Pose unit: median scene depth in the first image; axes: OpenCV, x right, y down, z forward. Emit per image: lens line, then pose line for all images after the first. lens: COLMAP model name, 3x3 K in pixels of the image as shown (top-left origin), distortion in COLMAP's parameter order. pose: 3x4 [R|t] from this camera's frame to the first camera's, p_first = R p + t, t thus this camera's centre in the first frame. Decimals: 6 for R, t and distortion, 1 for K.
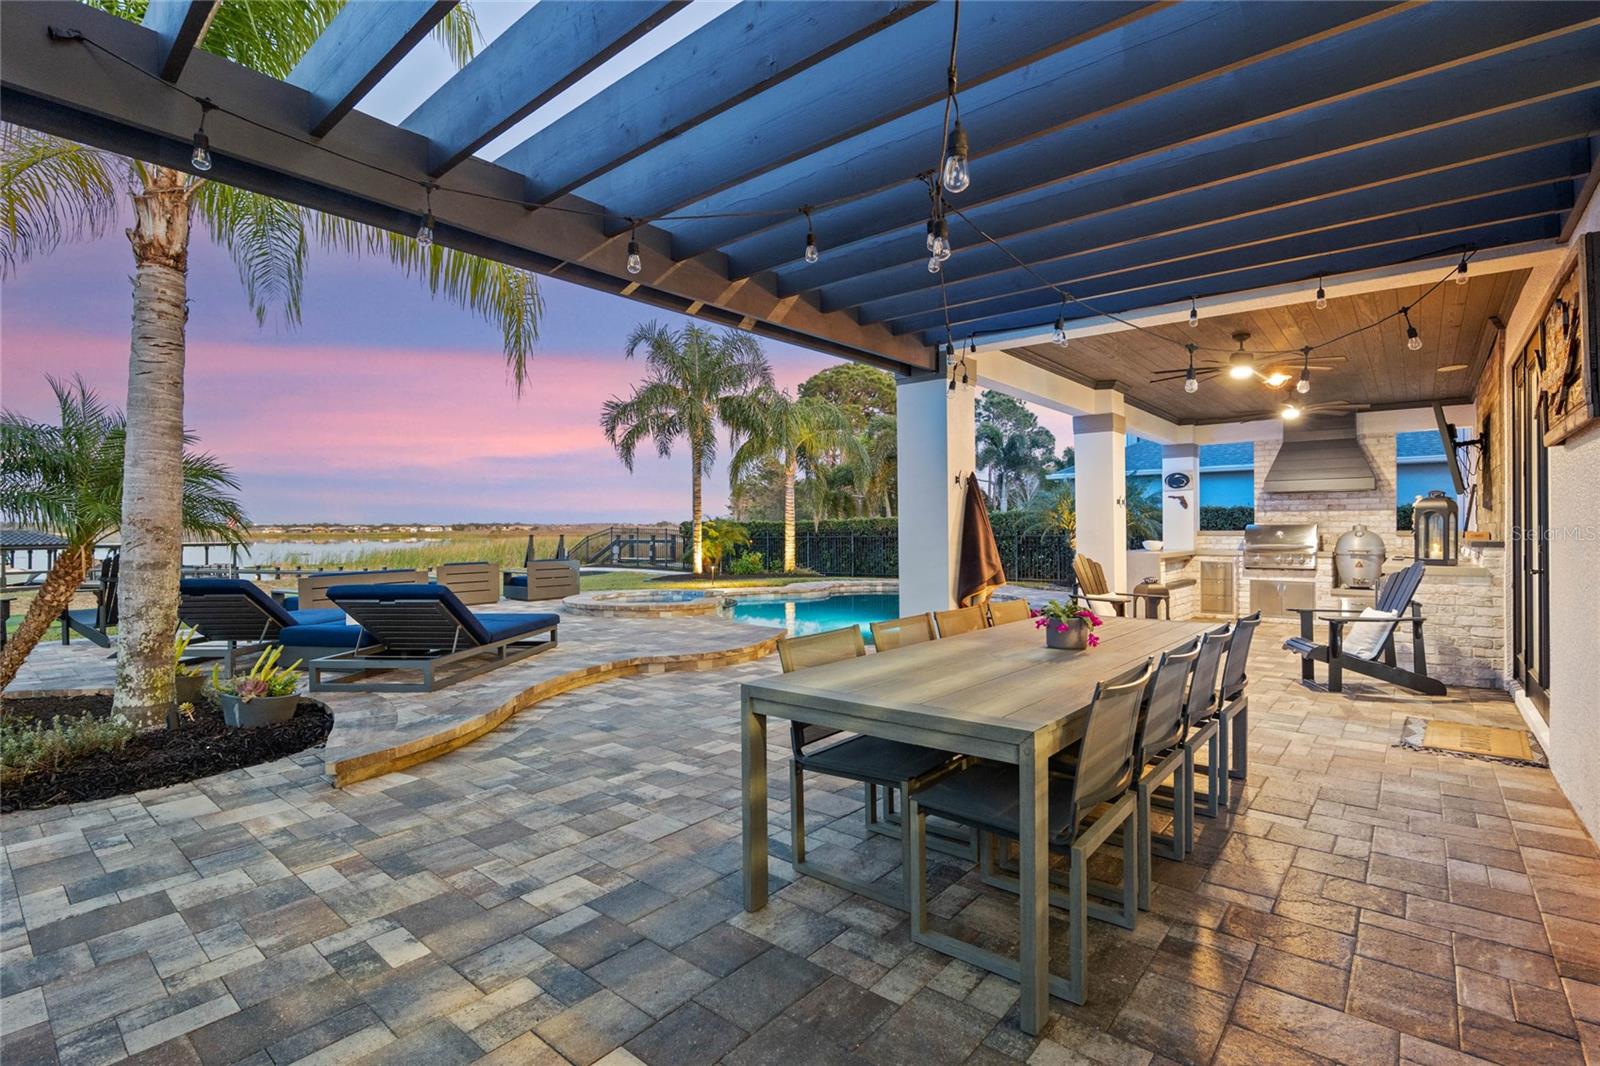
lens RADIAL K [[750.9, 0, 807.2], [0, 750.9, 528.1], [0, 0, 1]] dist [-0.017436, 0.001220]
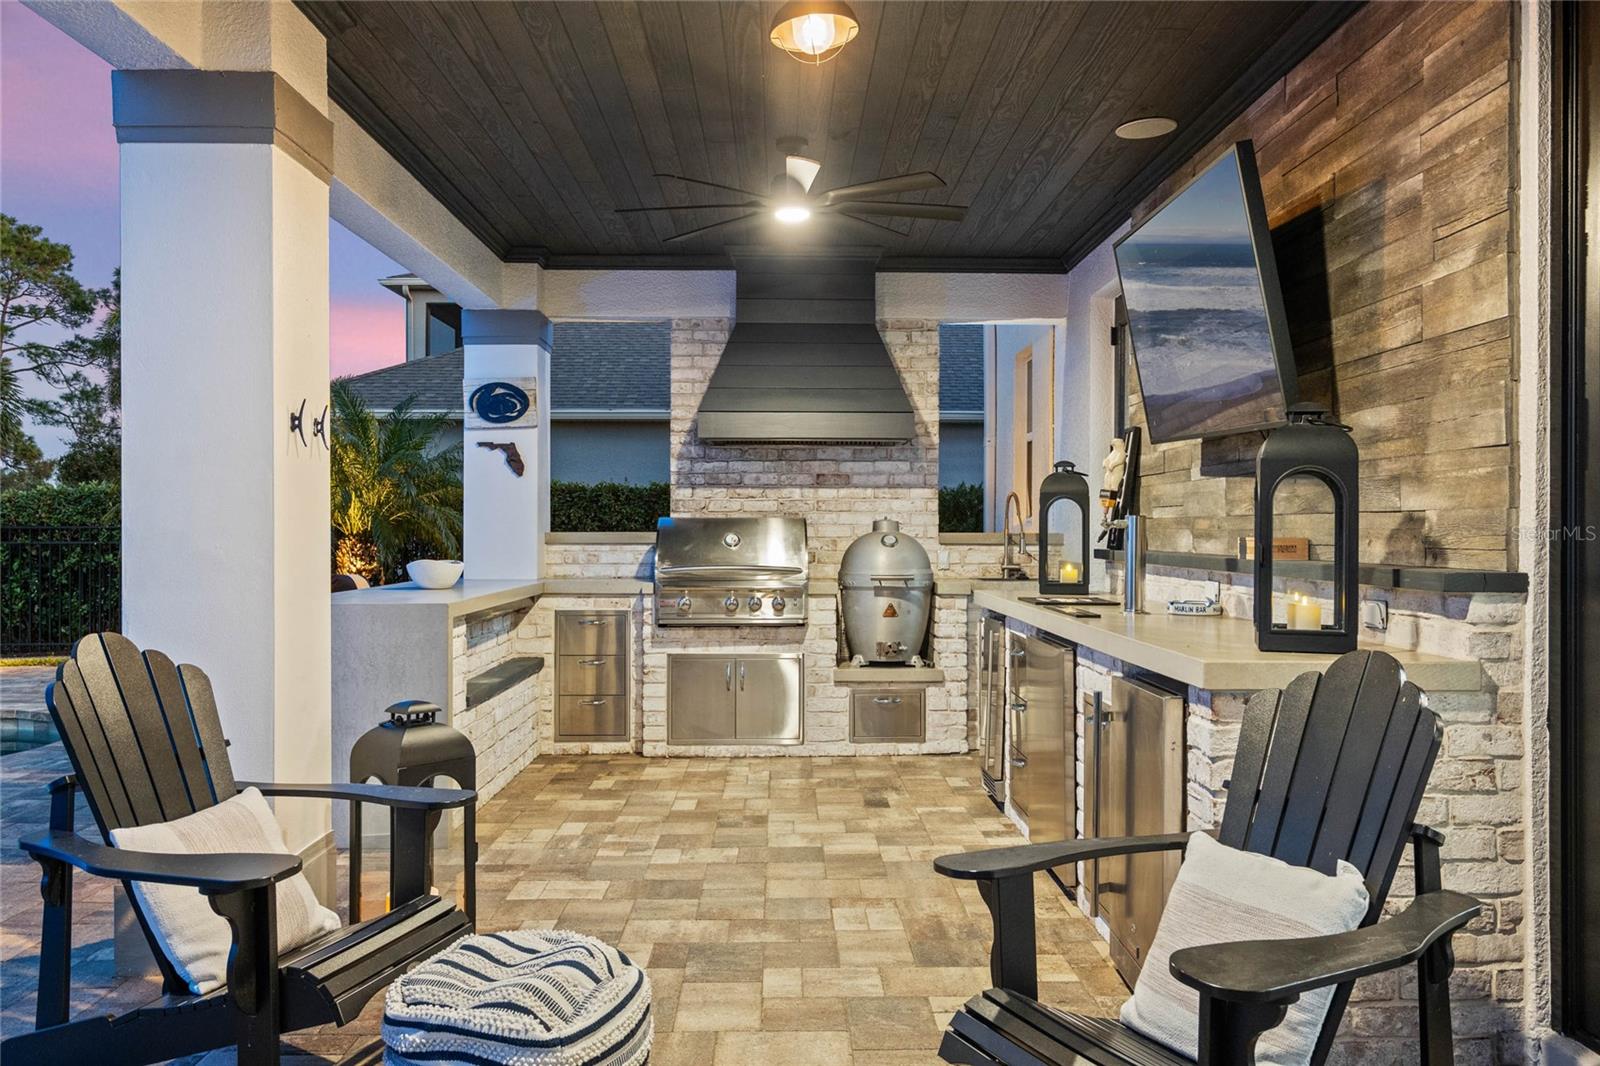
lens RADIAL K [[1208.7, 0, 806.7], [0, 1208.7, 525.3], [0, 0, 1]] dist [-0.002518, -0.003658]
pose [[0.755744, 0.005381, 0.654845, 0.212099], [-0.005066, 0.999984, -0.002371, 0.000847], [-0.654847, -0.001526, 0.755760, 0.435993]]
